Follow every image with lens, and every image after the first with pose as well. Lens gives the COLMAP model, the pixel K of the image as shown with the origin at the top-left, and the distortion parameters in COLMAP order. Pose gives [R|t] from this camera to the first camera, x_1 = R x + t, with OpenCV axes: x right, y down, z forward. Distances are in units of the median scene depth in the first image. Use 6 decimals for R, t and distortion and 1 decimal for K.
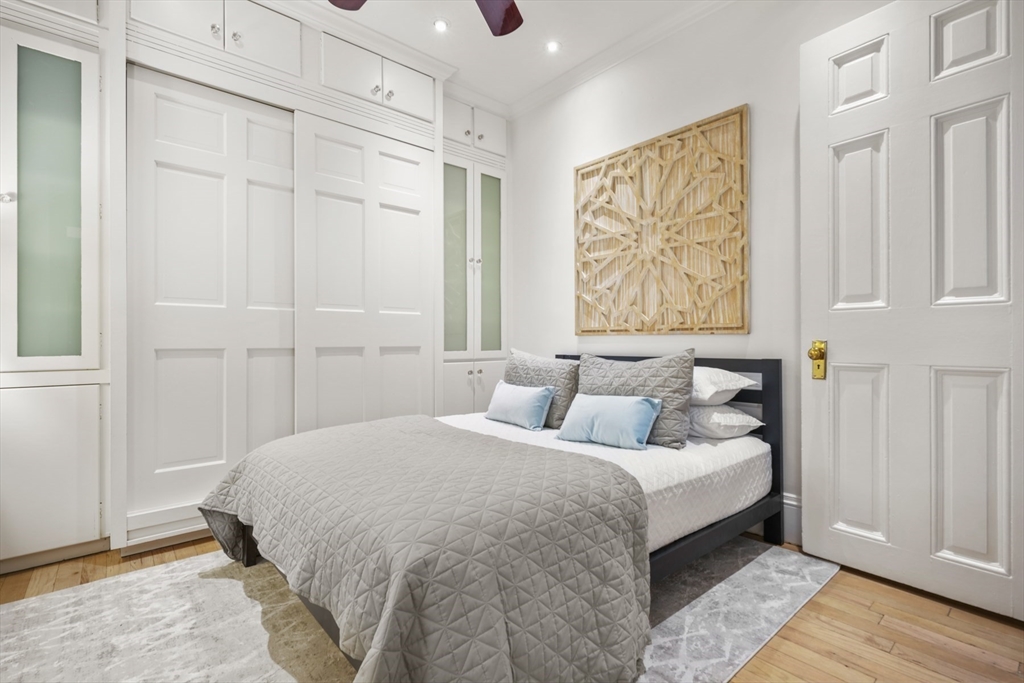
lens RADIAL K [[475.6, 0, 516.5], [0, 475.6, 339.4], [0, 0, 1]] dist [0.000490, -0.000235]
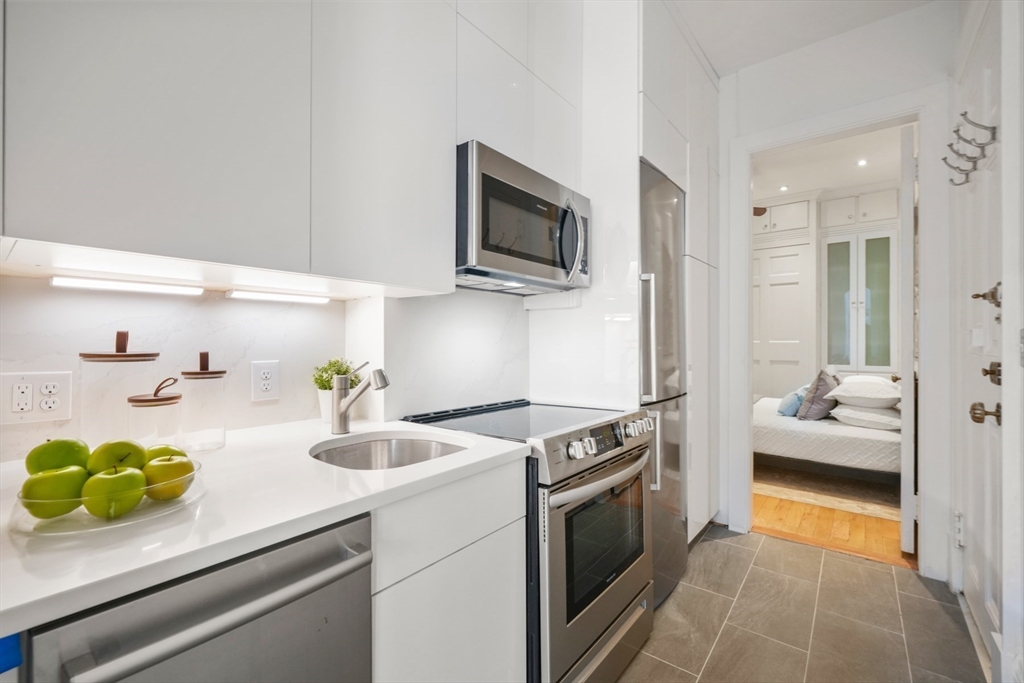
lens RADIAL K [[440.6, 0, 512.0], [0, 440.6, 341.5], [0, 0, 1]] dist [0.000163, -0.000110]
pose [[0.170114, 0.000067, -0.985424, 1.299673], [0.001785, 0.999998, 0.000376, -0.063248], [0.985423, -0.001823, 0.170114, -0.320103]]
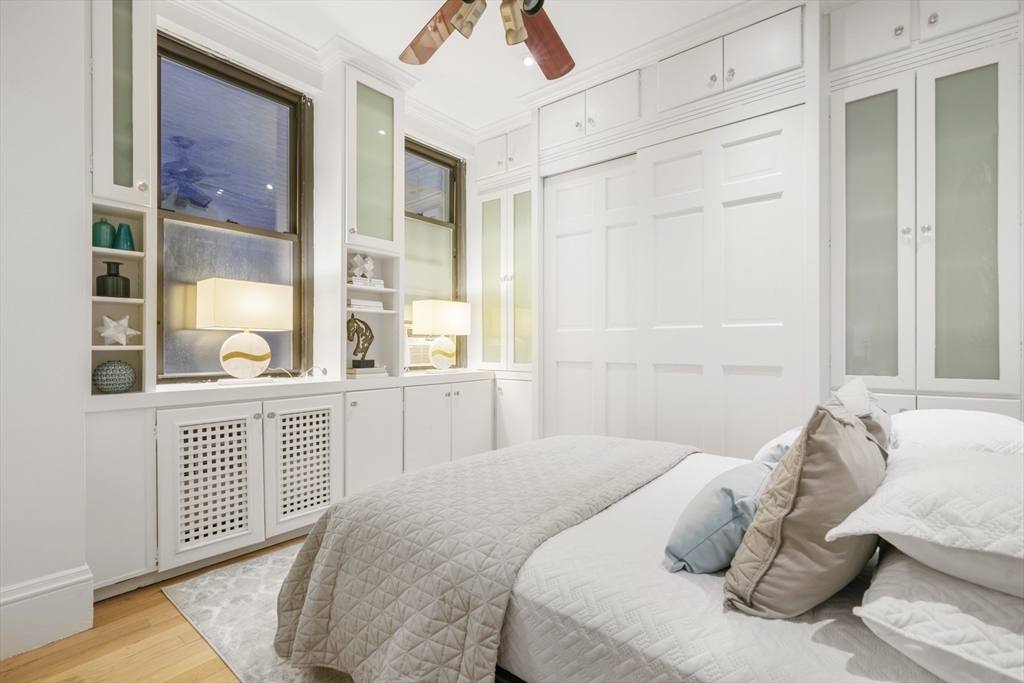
lens RADIAL K [[464.8, 0, 515.1], [0, 464.8, 345.6], [0, 0, 1]] dist [0.000411, 0.000127]
pose [[0.173040, 0.000067, -0.984915, 0.510970], [0.002119, 0.999998, 0.000441, -0.022868], [0.984913, -0.002163, 0.173040, 0.480458]]
